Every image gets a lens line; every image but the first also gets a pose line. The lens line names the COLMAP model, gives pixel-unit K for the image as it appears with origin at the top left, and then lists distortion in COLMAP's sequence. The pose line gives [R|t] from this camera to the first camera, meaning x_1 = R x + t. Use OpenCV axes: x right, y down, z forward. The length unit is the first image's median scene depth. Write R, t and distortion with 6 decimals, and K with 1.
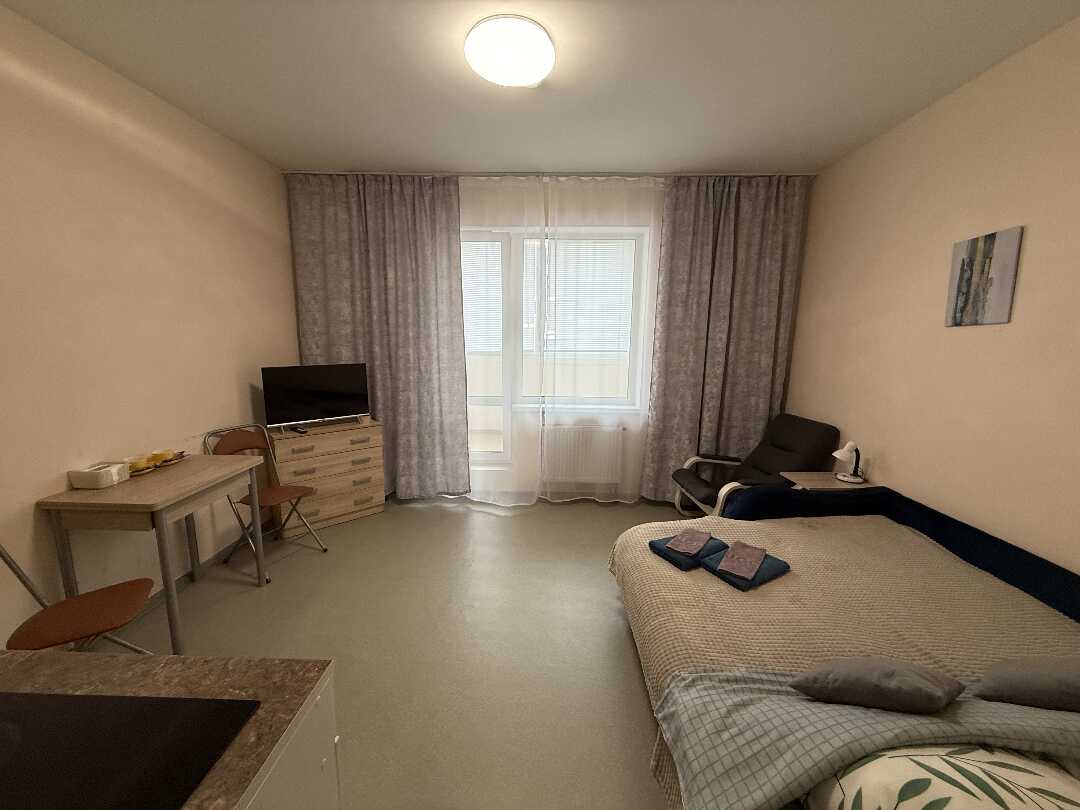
lens RADIAL K [[432.0, 0, 537.7], [0, 432.0, 402.0], [0, 0, 1]] dist [0.000271, 0.000593]
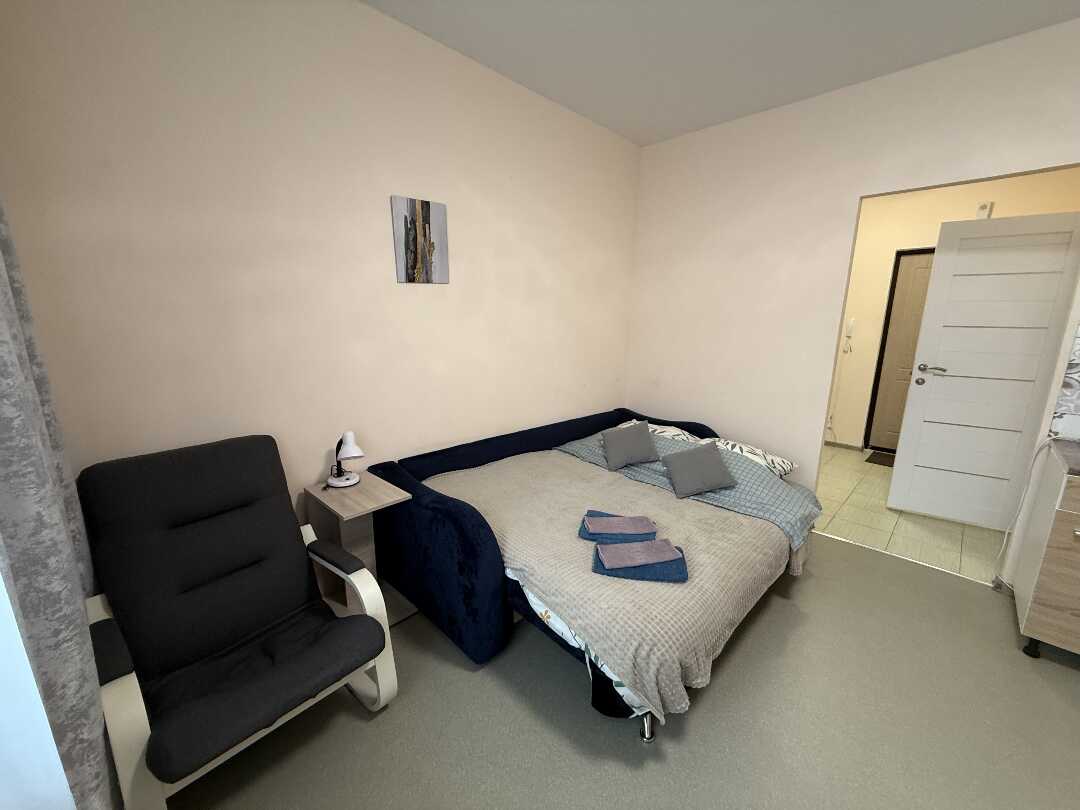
lens RADIAL K [[432.0, 0, 535.2], [0, 432.0, 406.2], [0, 0, 1]] dist [0.000271, 0.000593]
pose [[-0.718227, -0.162786, 0.676499, -0.012129], [0.088277, 0.943073, 0.320655, -0.208807], [-0.690186, 0.290023, -0.662970, 1.626834]]
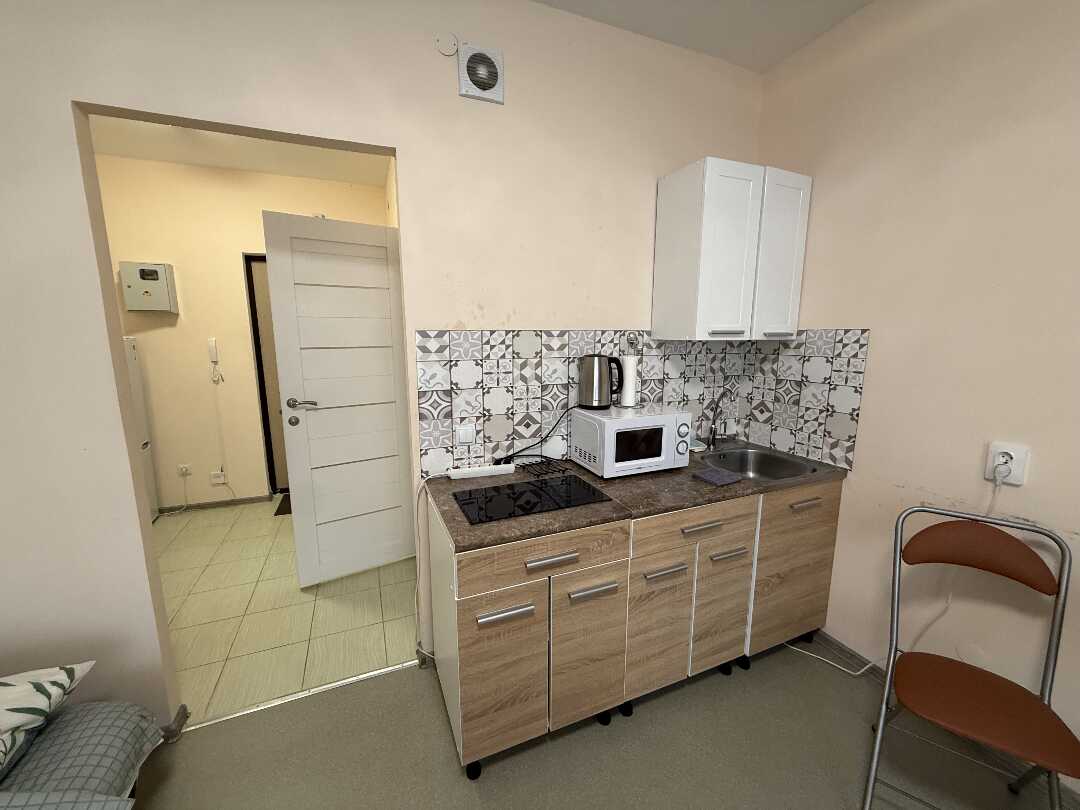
lens RADIAL K [[432.0, 0, 540.6], [0, 432.0, 409.6], [0, 0, 1]] dist [0.000271, 0.000593]
pose [[-0.913578, 0.058288, -0.402465, -0.080059], [-0.074468, 0.948961, 0.306476, -0.119665], [0.399788, 0.309961, -0.862609, 0.934143]]
